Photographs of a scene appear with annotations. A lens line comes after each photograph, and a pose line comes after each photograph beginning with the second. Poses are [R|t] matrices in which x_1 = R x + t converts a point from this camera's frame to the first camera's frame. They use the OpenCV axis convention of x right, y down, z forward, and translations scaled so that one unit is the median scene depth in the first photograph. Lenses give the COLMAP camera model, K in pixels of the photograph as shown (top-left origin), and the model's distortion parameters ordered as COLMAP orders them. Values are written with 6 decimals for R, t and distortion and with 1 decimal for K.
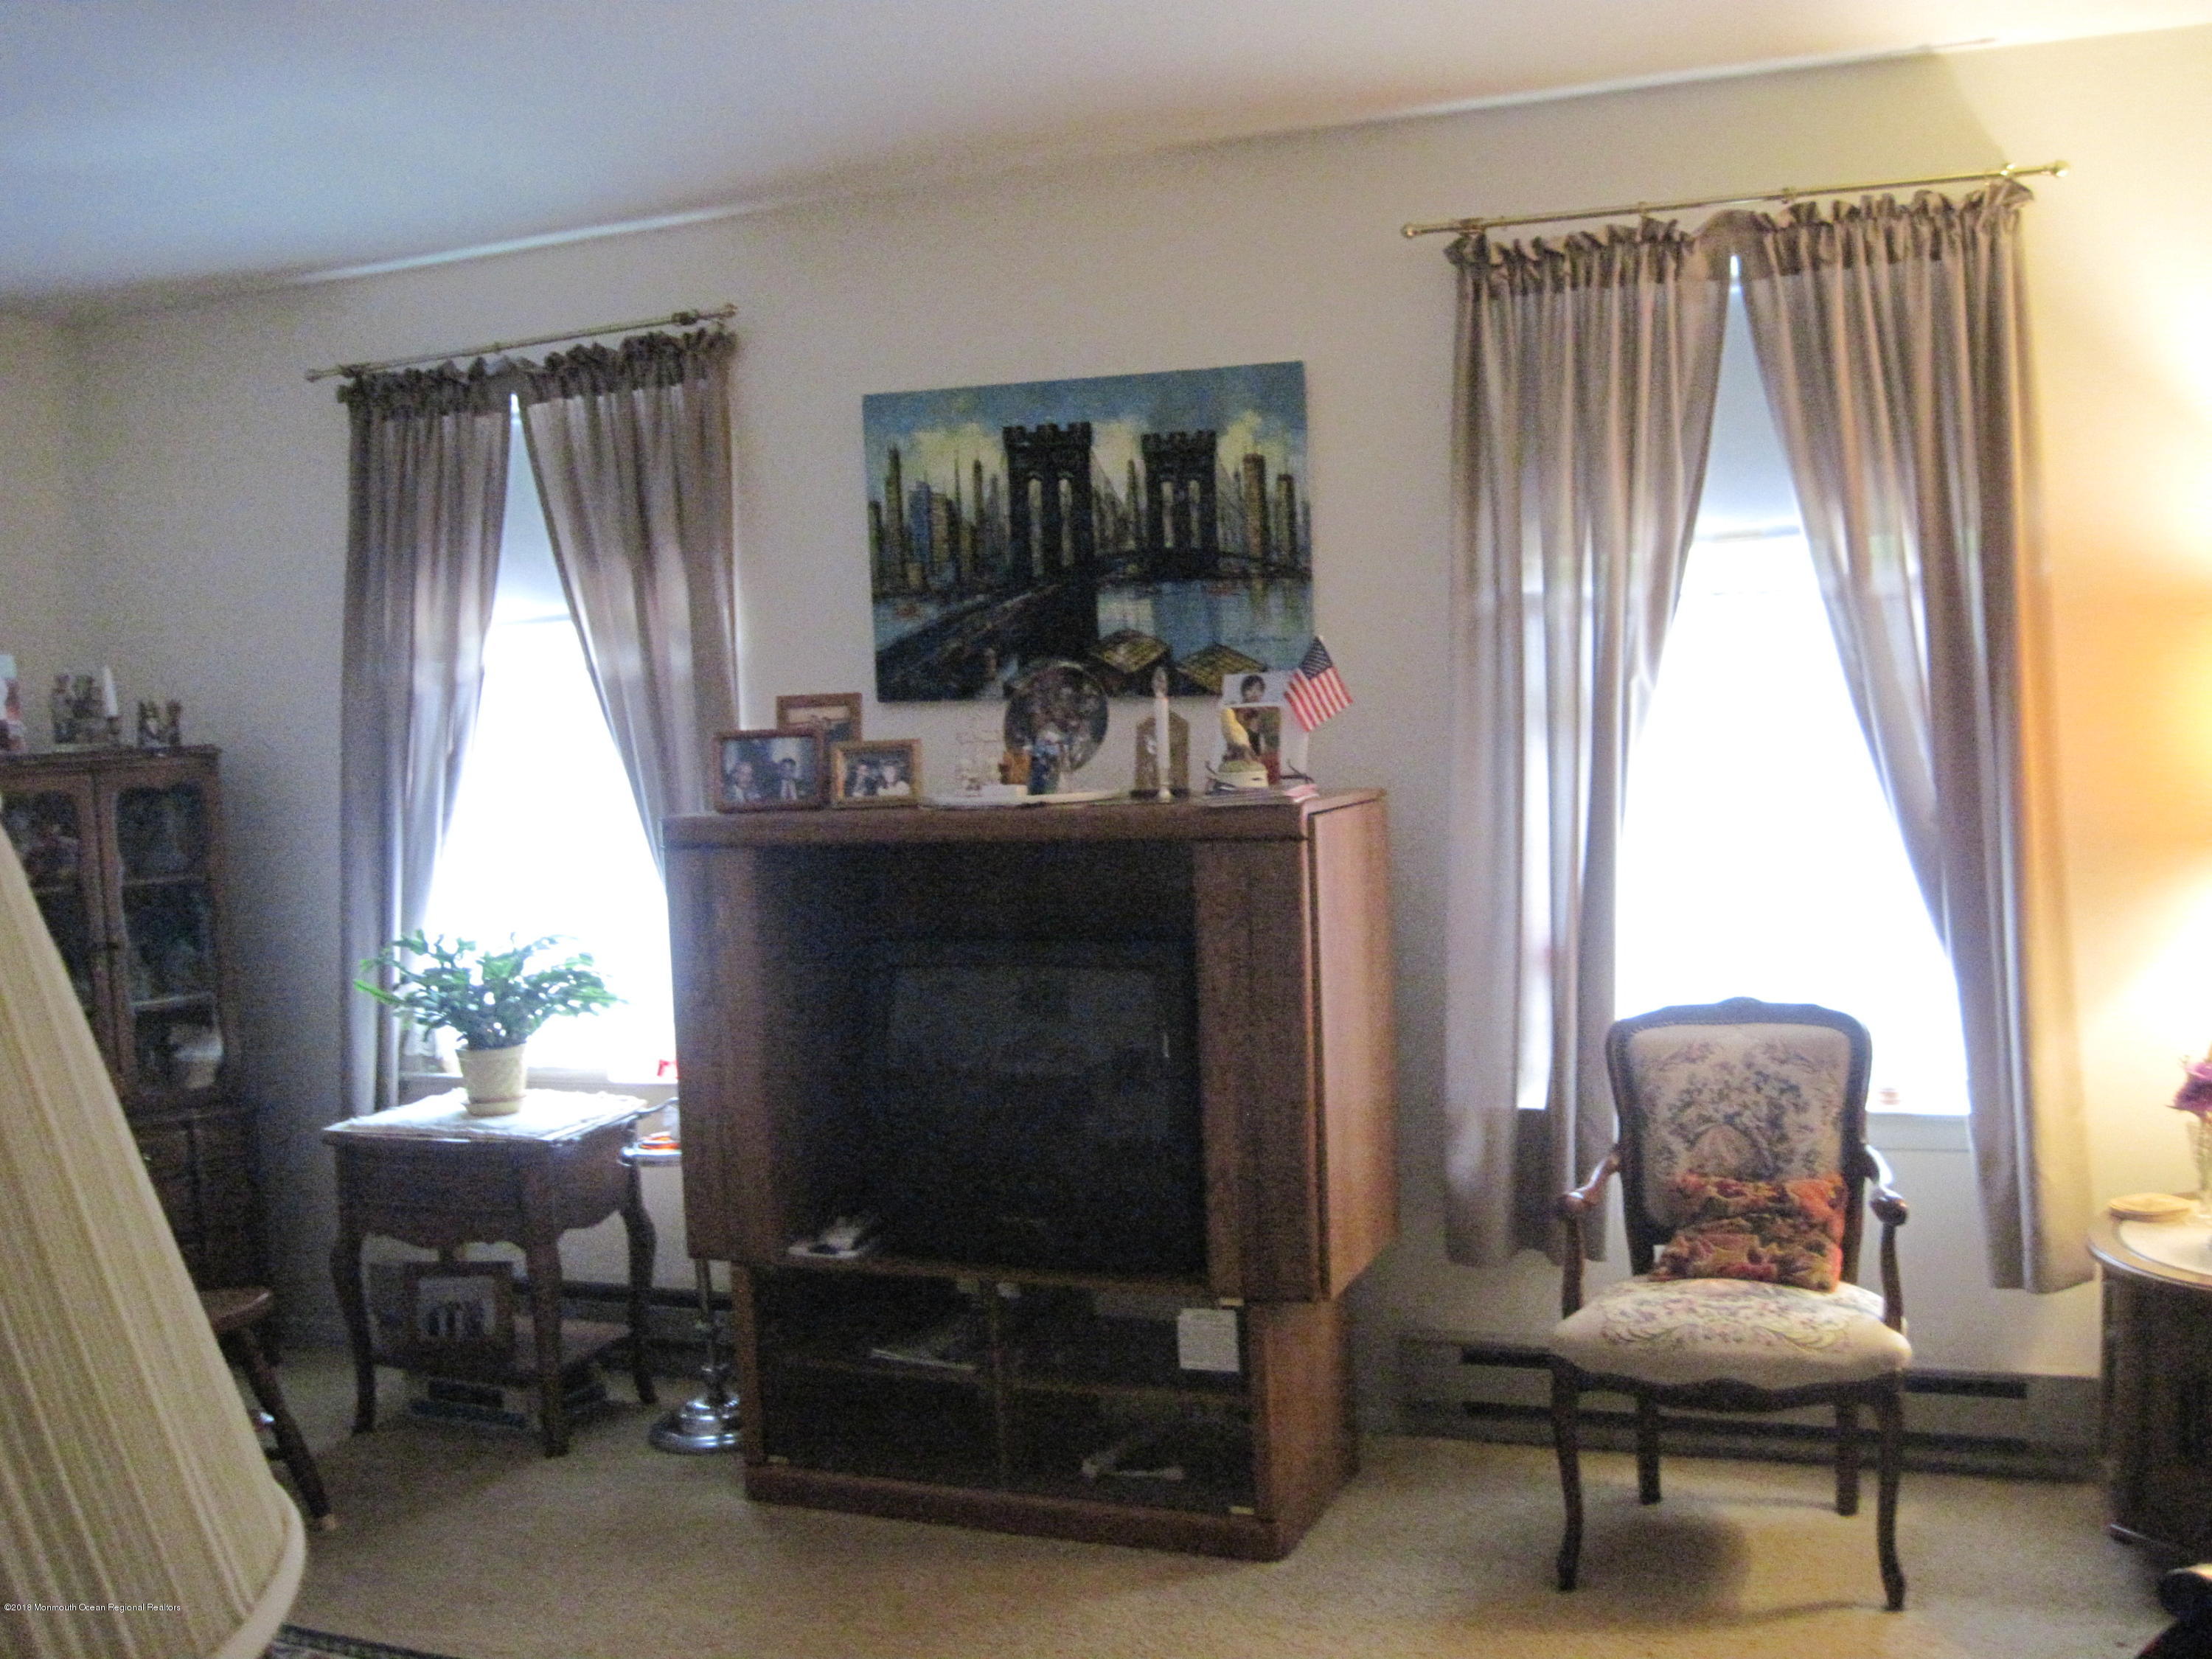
lens RADIAL K [[2232.9, 0, 1105.7], [0, 2232.9, 831.0], [0, 0, 1]] dist [-0.104161, 0.000000]
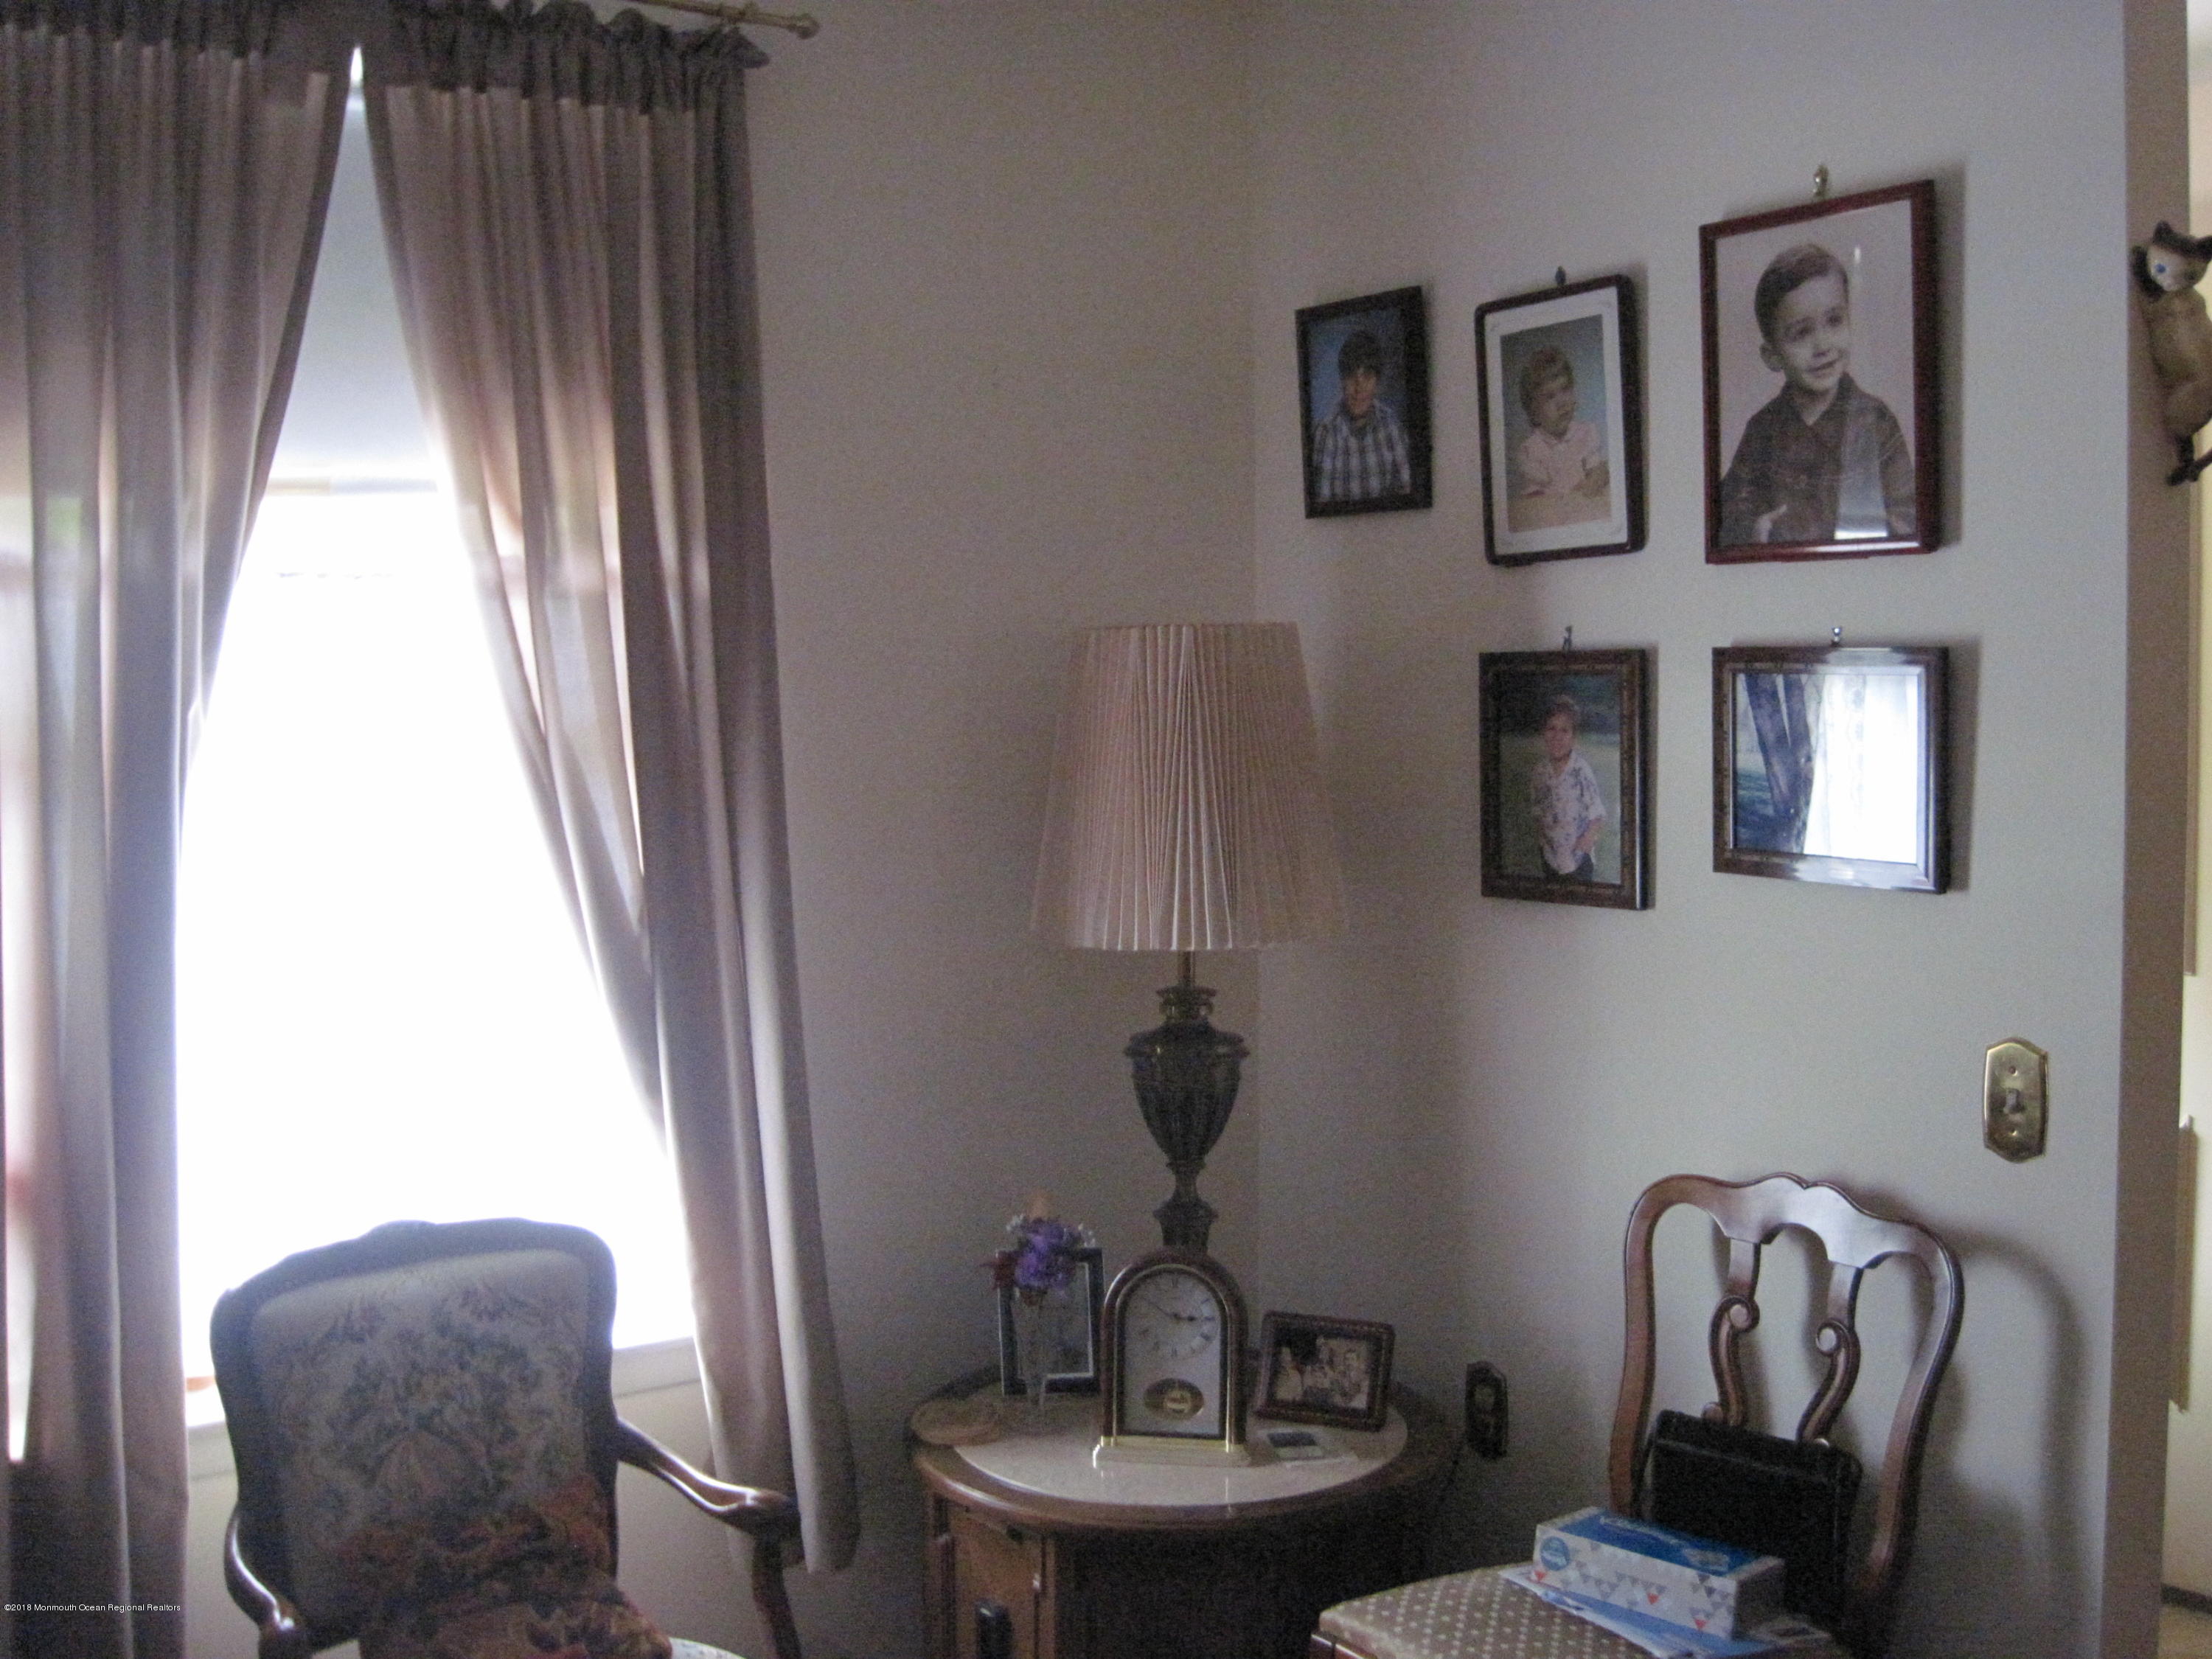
lens RADIAL K [[2232.9, 0, 1106.4], [0, 2232.9, 827.8], [0, 0, 1]] dist [-0.104161, 0.000000]
pose [[0.558042, -0.016577, 0.829647, -0.117850], [0.048053, 0.998768, -0.012366, -0.018958], [-0.828420, 0.046768, 0.558151, 0.492117]]
